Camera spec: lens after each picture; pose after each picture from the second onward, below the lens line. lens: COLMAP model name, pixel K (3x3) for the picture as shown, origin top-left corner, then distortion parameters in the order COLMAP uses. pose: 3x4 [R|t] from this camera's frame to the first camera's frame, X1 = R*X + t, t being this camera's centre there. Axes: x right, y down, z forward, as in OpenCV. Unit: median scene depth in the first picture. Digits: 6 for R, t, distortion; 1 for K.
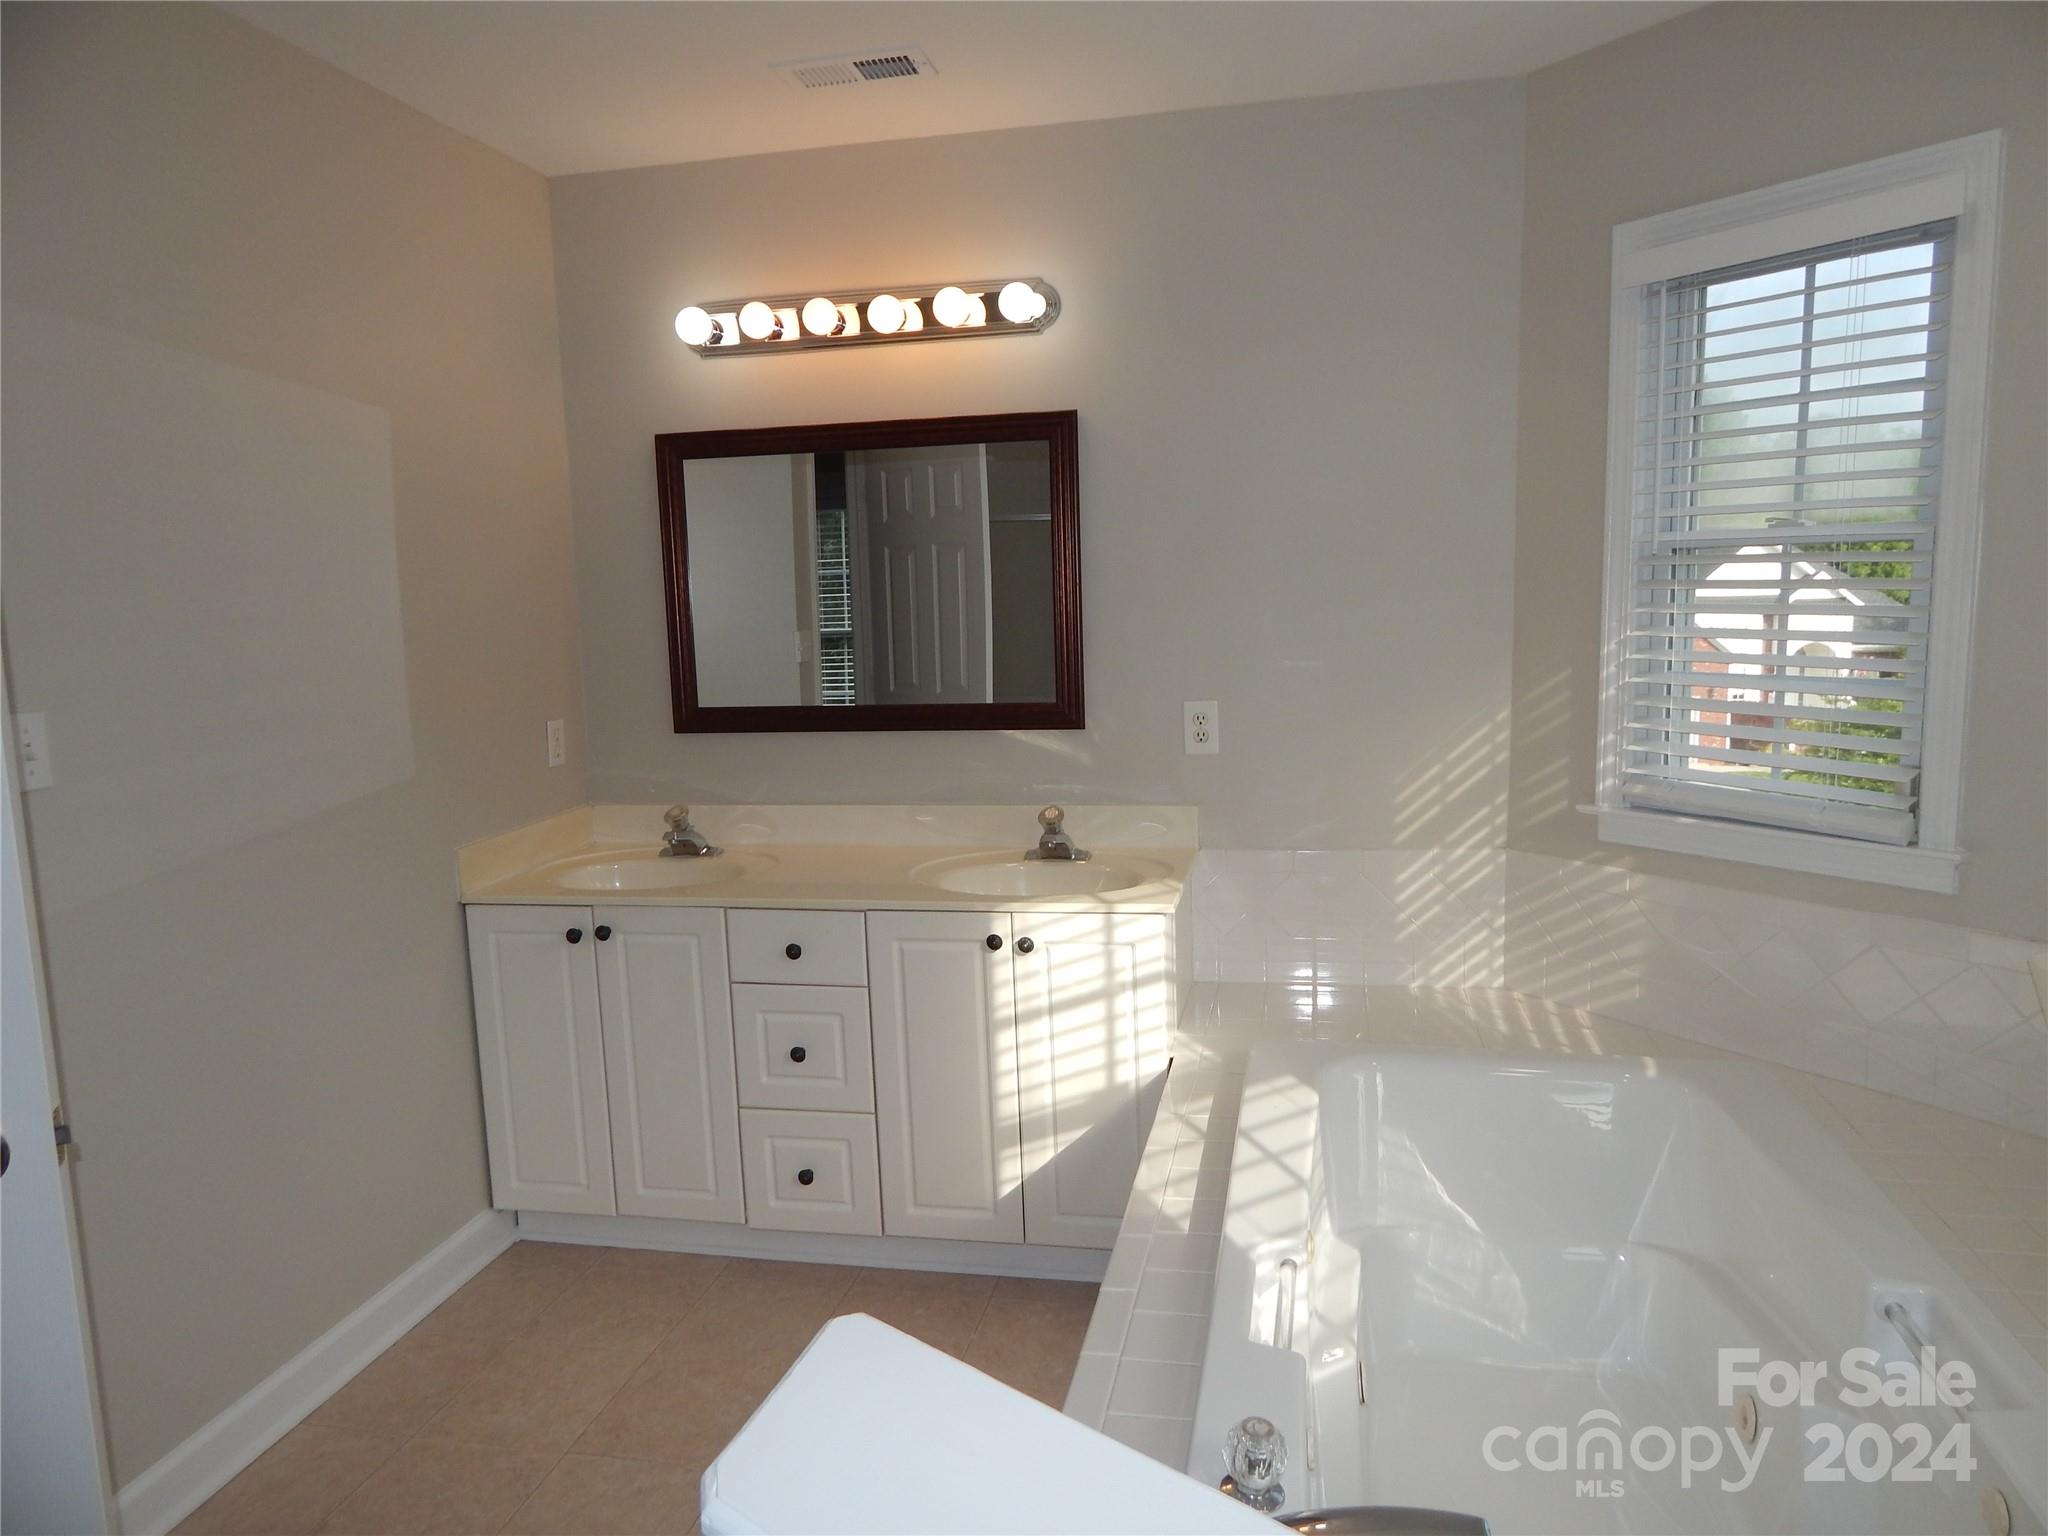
lens RADIAL K [[1354.7, 0, 1024.0], [0, 1354.7, 768.0], [0, 0, 1]] dist [0.008794, -0.003212]
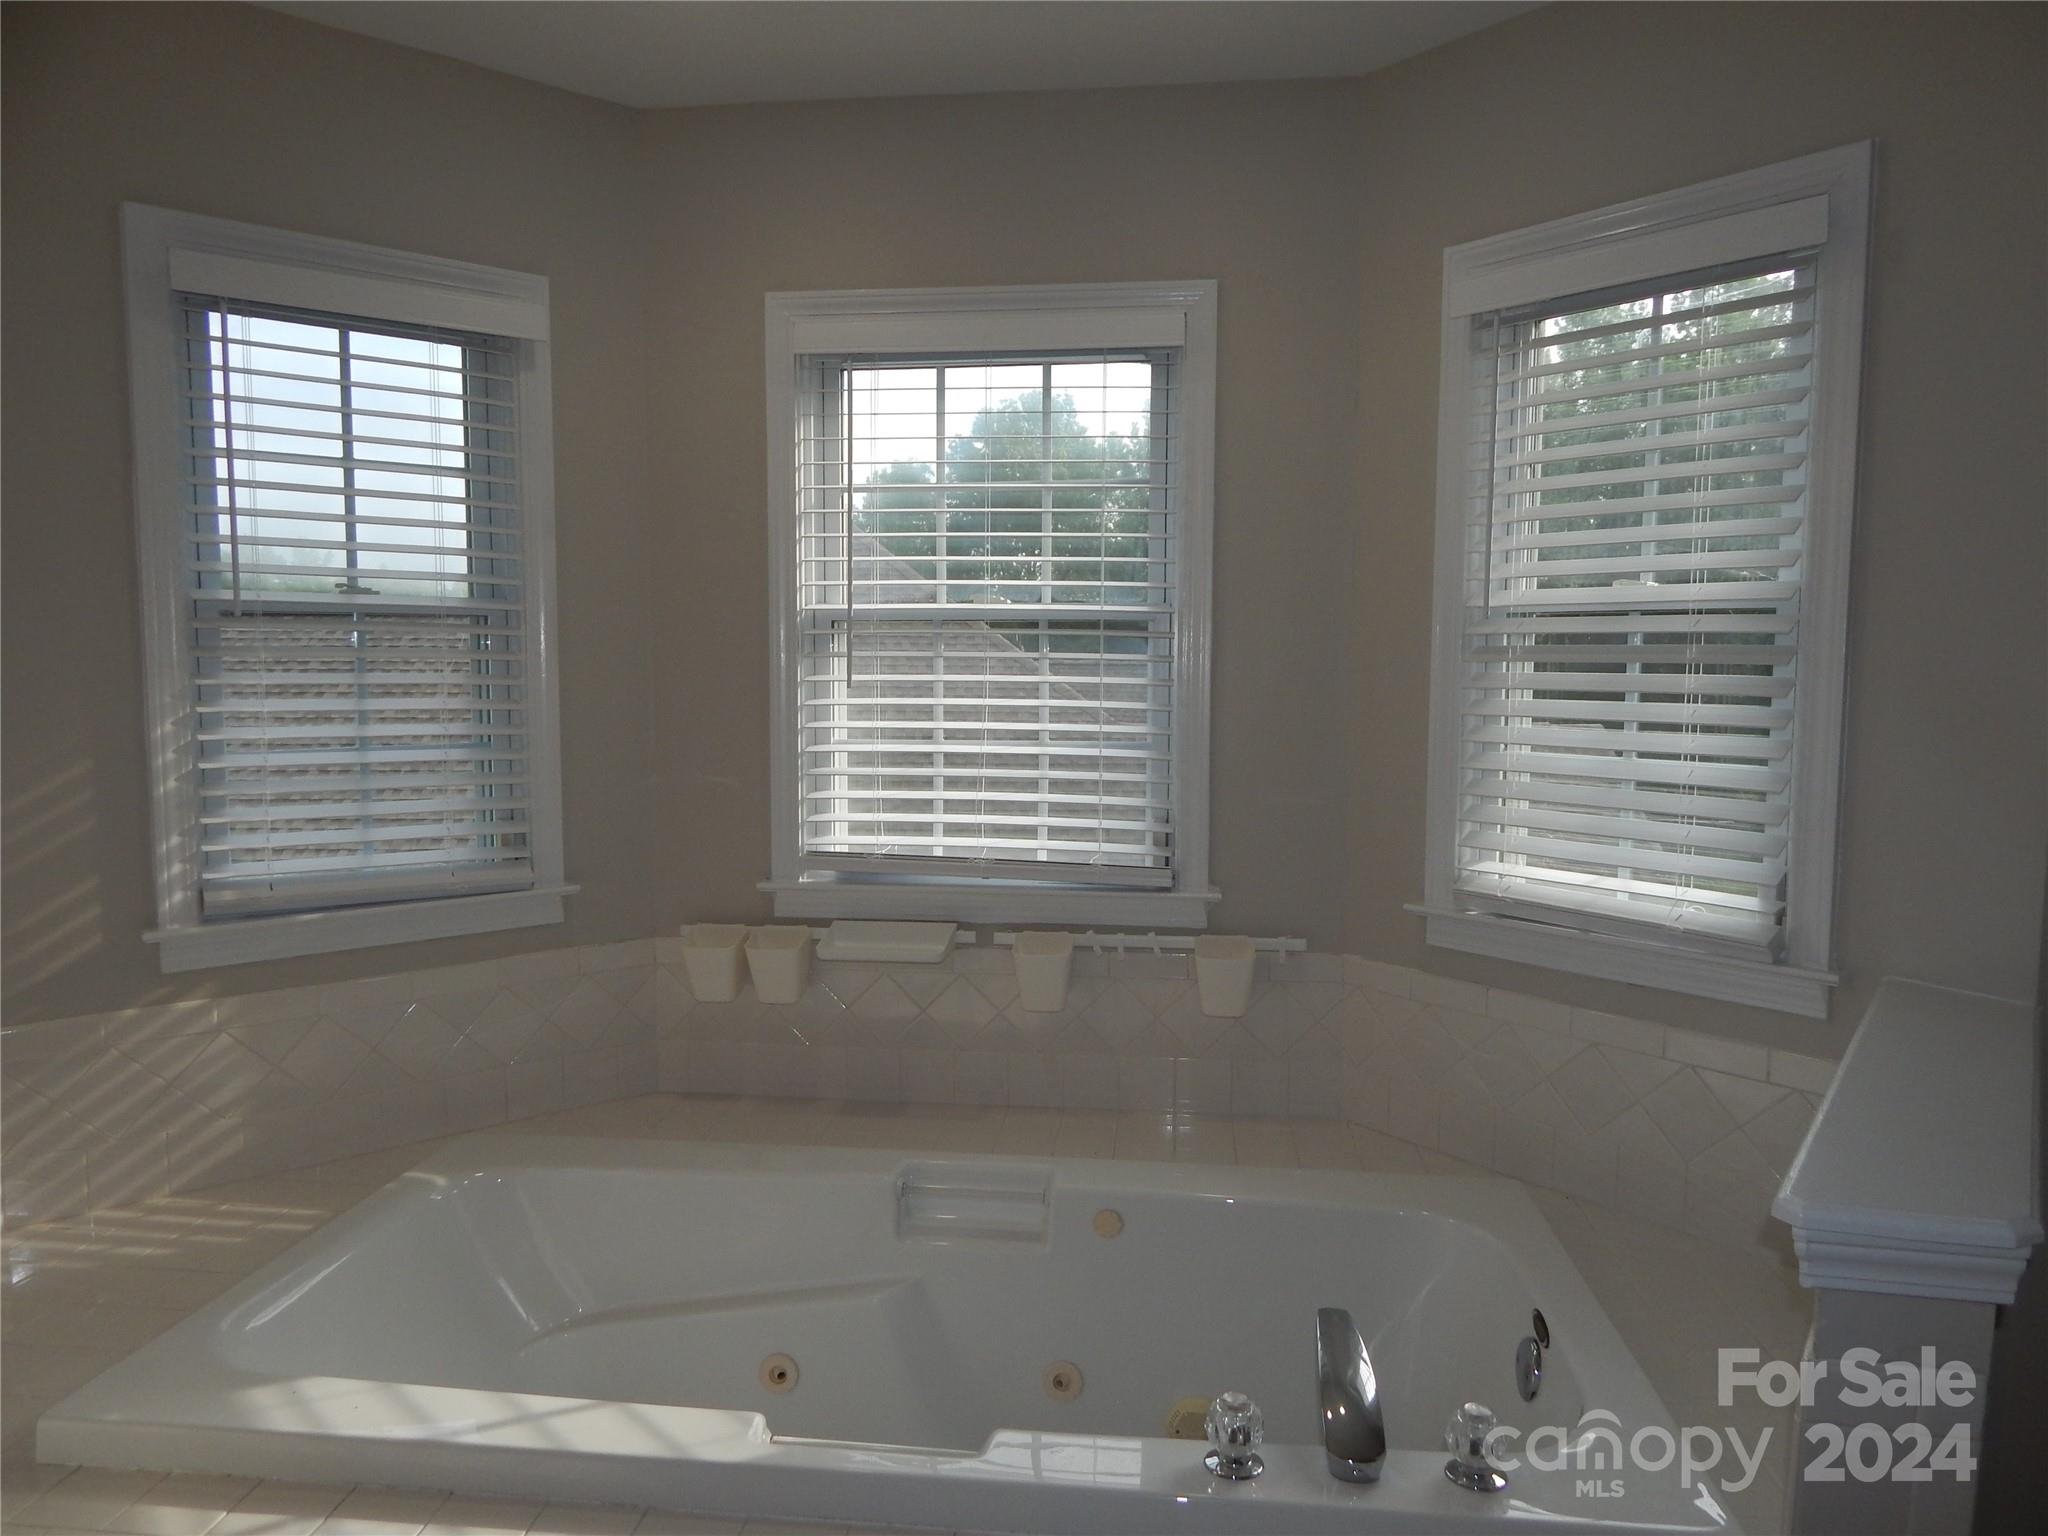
lens RADIAL K [[1354.7, 0, 1024.0], [0, 1354.7, 768.0], [0, 0, 1]] dist [0.008794, -0.003212]
pose [[-0.081784, -0.058434, 0.994936, -0.426485], [0.140542, 0.987628, 0.069558, -0.053205], [-0.986691, 0.145519, -0.072560, 0.592061]]
